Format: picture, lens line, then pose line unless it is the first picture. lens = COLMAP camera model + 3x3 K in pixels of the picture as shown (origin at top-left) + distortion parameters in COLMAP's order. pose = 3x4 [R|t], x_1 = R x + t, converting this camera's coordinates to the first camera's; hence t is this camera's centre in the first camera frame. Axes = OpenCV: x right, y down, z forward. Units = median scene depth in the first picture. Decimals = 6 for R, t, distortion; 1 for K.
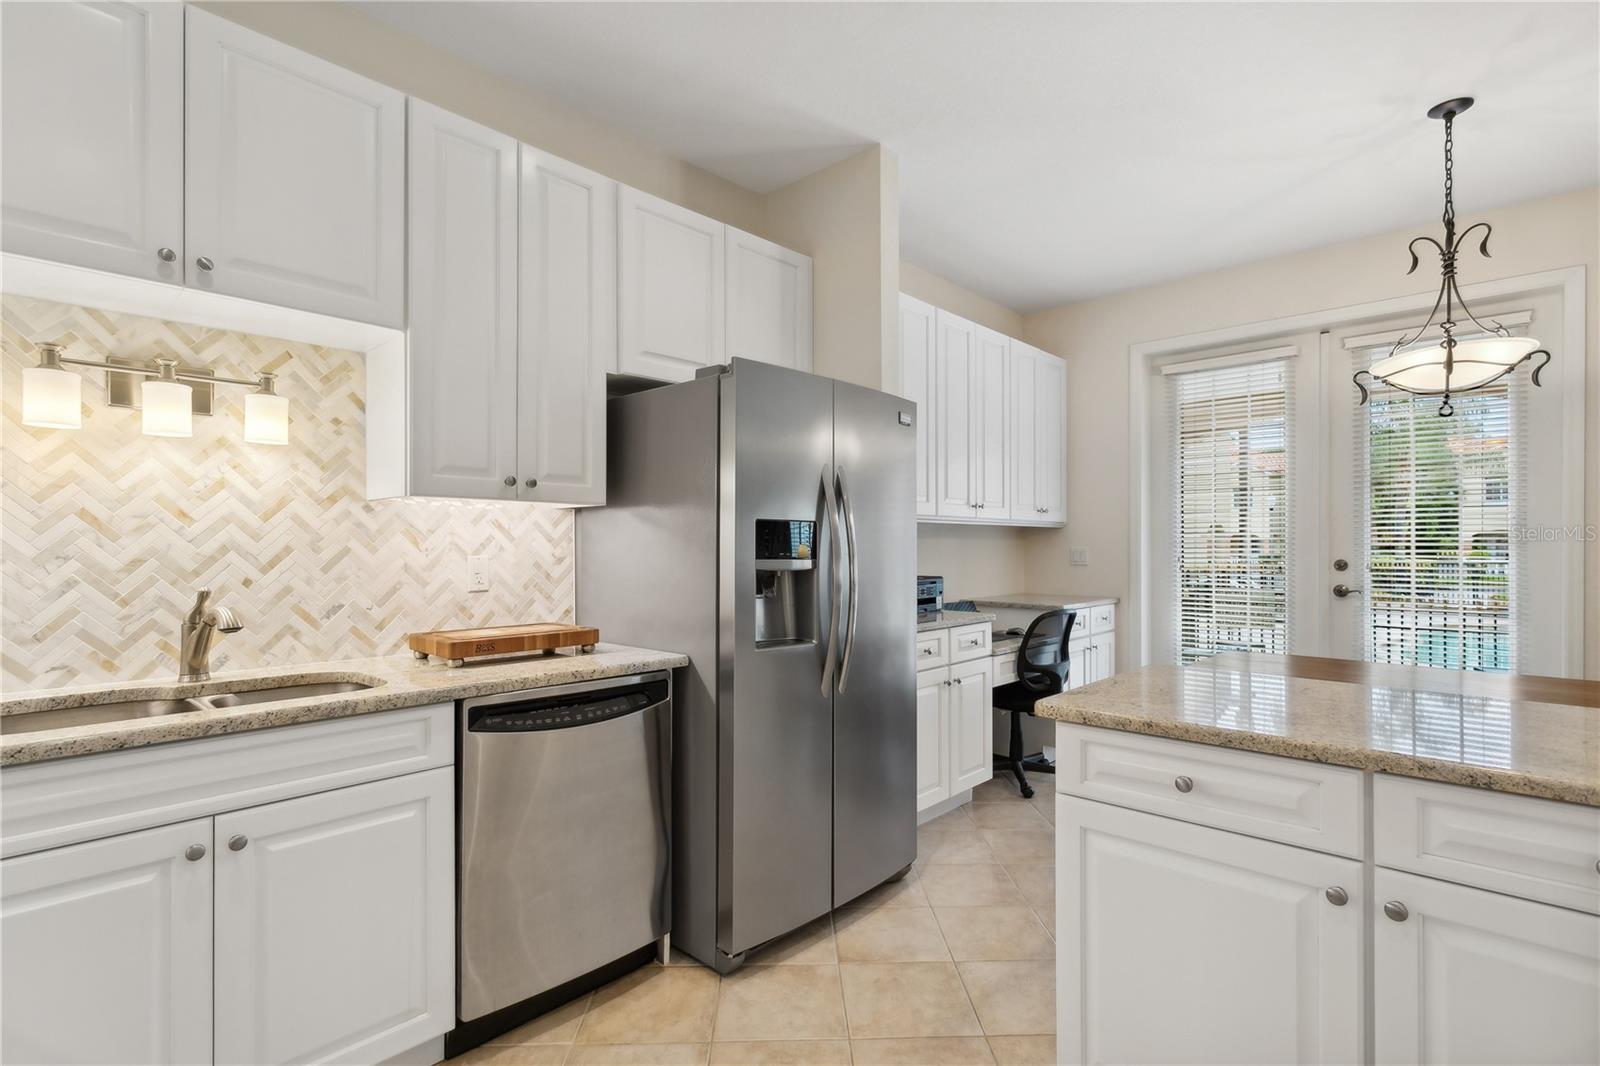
lens RADIAL K [[774.6, 0, 789.0], [0, 774.6, 538.5], [0, 0, 1]] dist [0.002207, 0.003758]
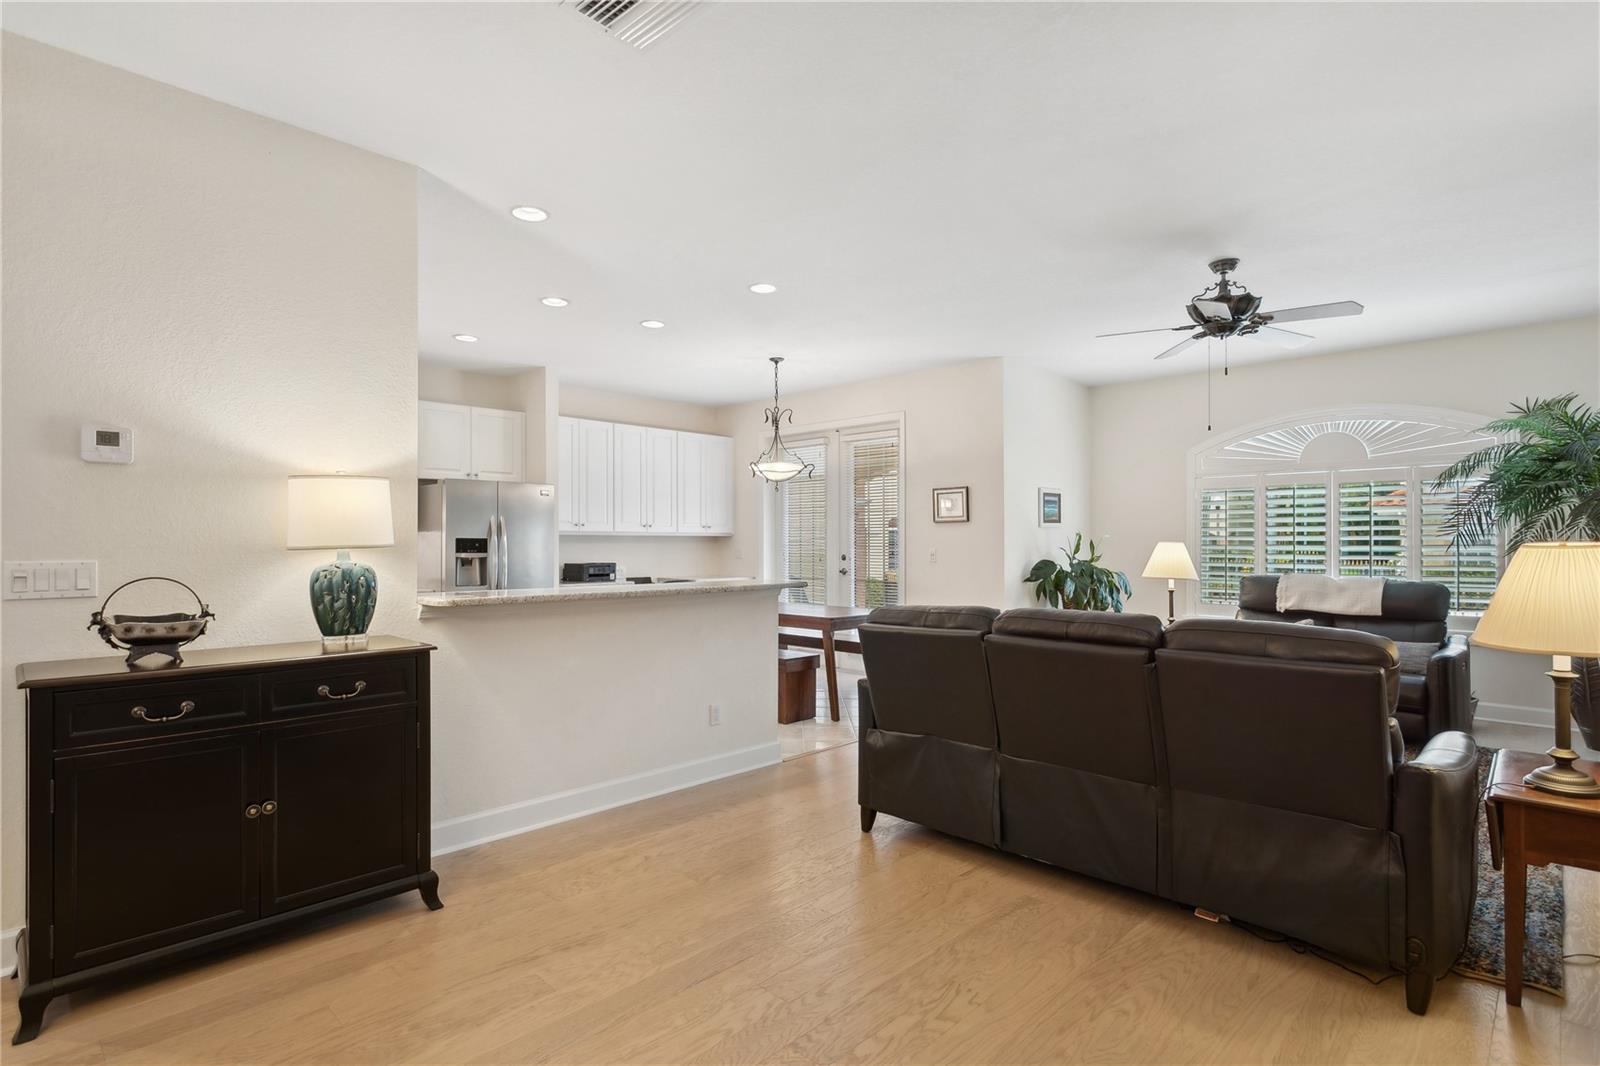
lens RADIAL K [[814.5, 0, 786.9], [0, 814.5, 537.1], [0, 0, 1]] dist [-0.005275, -0.000311]
pose [[0.999415, -0.001110, -0.034184, 1.221013], [0.001208, 0.999995, 0.002858, -0.037087], [0.034180, -0.002897, 0.999411, -1.798631]]
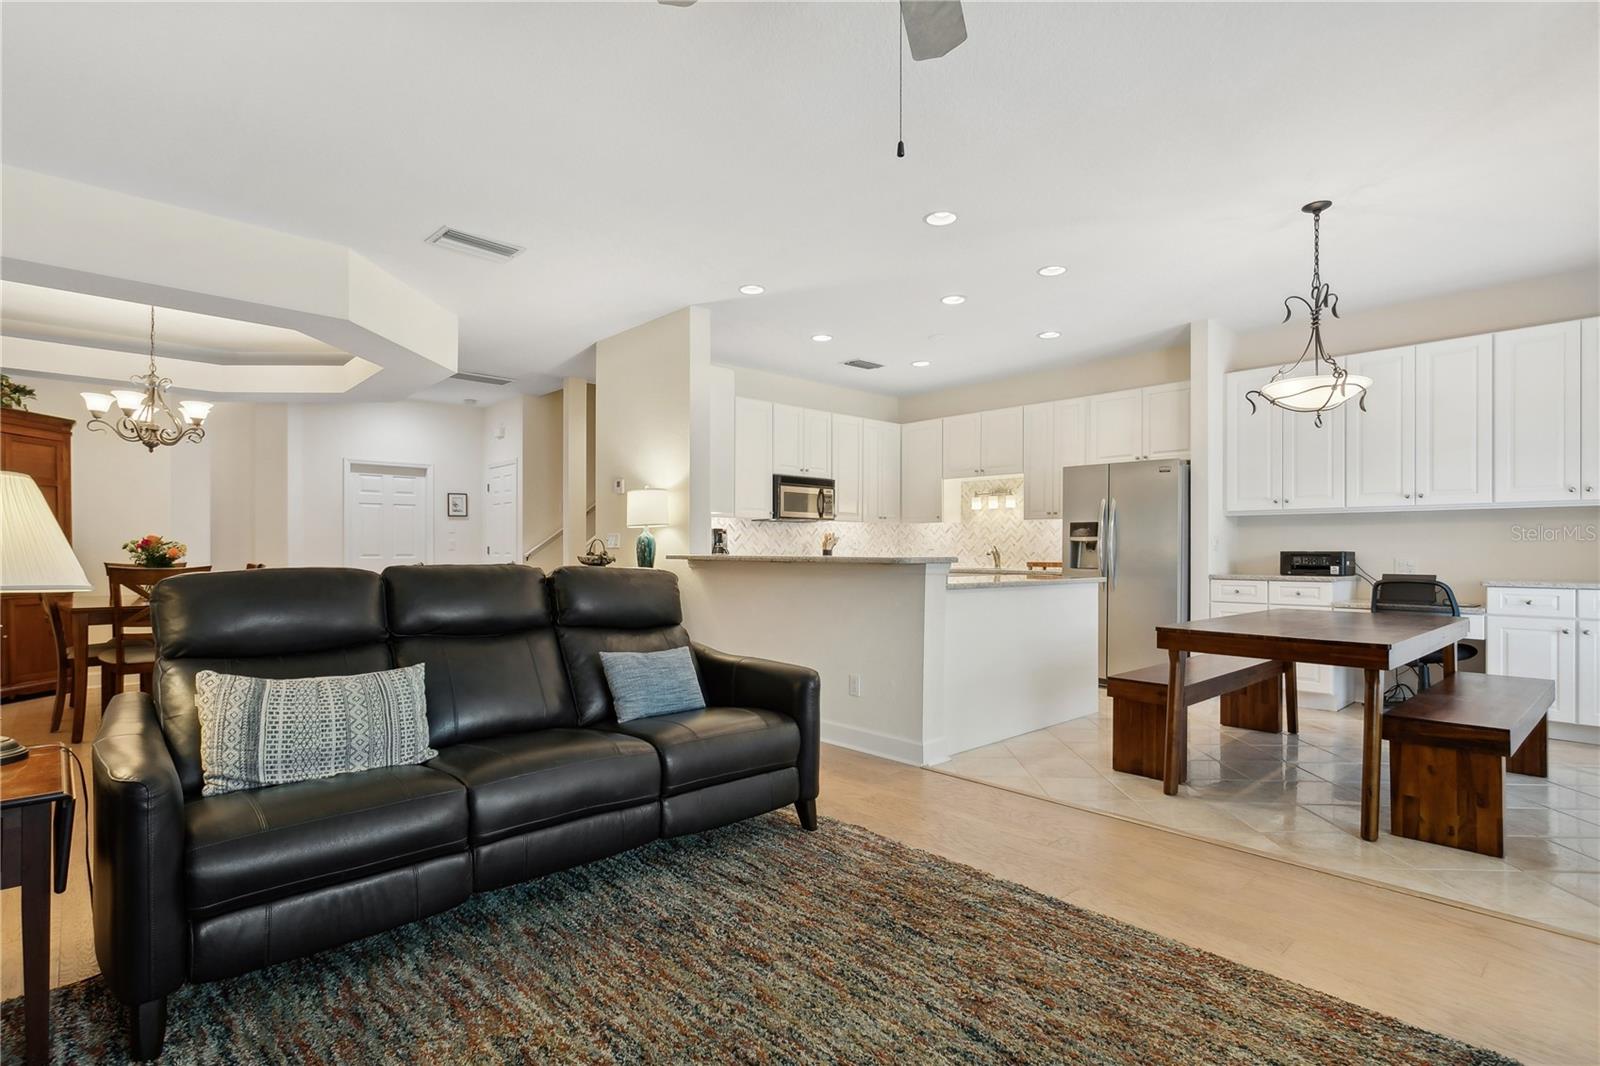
lens RADIAL K [[774.6, 0, 800.3], [0, 774.6, 546.2], [0, 0, 1]] dist [0.002207, 0.003758]
pose [[-0.071610, -0.004999, -0.997420, 2.903704], [0.006227, 0.999966, -0.005459, 0.072432], [0.997413, -0.006602, -0.071576, 0.226547]]
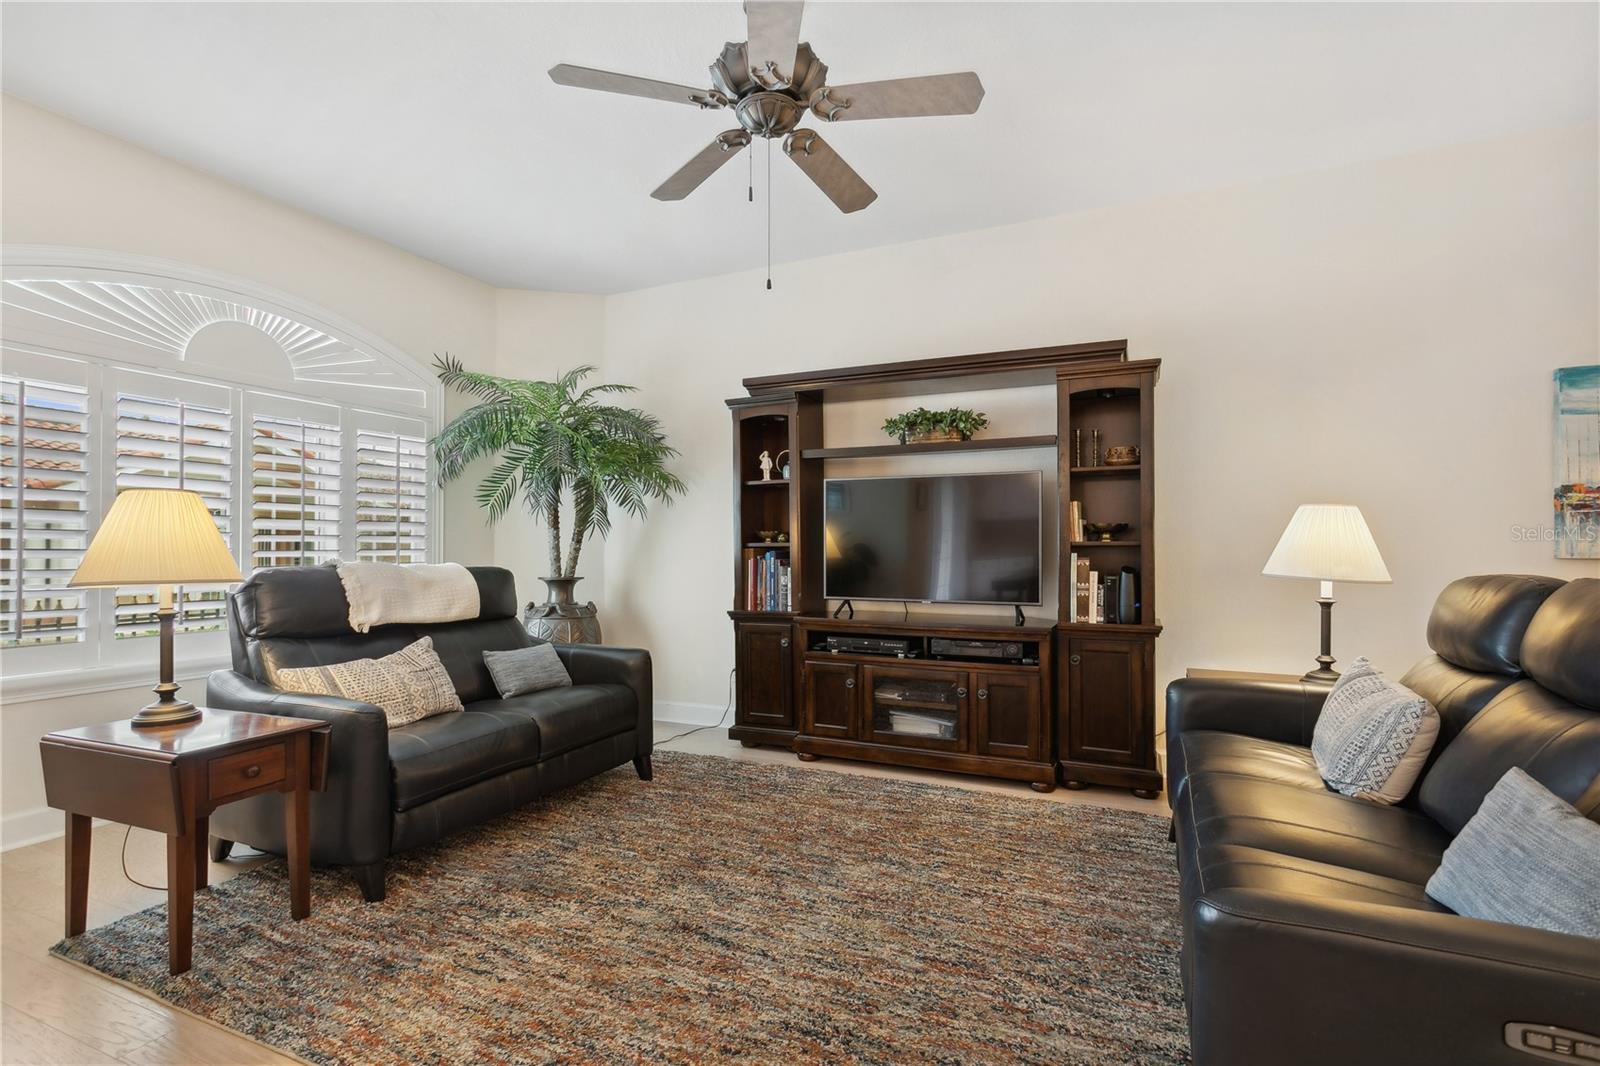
lens RADIAL K [[774.6, 0, 808.1], [0, 774.6, 532.6], [0, 0, 1]] dist [0.002207, 0.003758]
pose [[-0.324460, 0.019566, 0.945697, 1.155630], [-0.005879, 0.999725, -0.022700, 0.066491], [-0.945881, -0.012925, -0.324256, 0.562645]]
